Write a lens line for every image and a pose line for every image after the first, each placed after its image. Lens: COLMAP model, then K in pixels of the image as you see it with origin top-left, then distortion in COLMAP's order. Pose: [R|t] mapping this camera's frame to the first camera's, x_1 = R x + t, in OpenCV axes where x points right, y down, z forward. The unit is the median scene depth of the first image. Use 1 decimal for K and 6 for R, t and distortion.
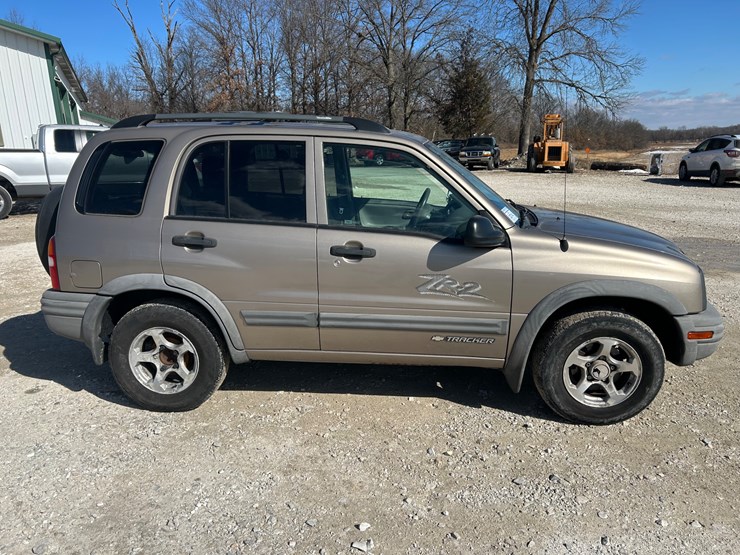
lens RADIAL K [[556.8, 0, 363.0], [0, 556.8, 277.5], [0, 0, 1]] dist [0.053270, -0.057683]
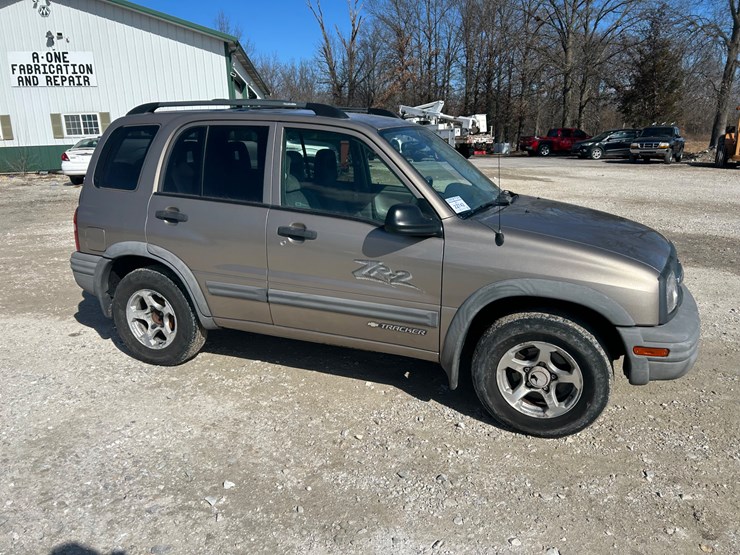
lens RADIAL K [[556.8, 0, 363.6], [0, 556.8, 276.0], [0, 0, 1]] dist [0.053270, -0.057683]
pose [[0.953269, 0.081375, -0.290957, 0.392417], [-0.077209, 0.996681, 0.025790, -0.002135], [0.292090, -0.002120, 0.956388, 0.035806]]
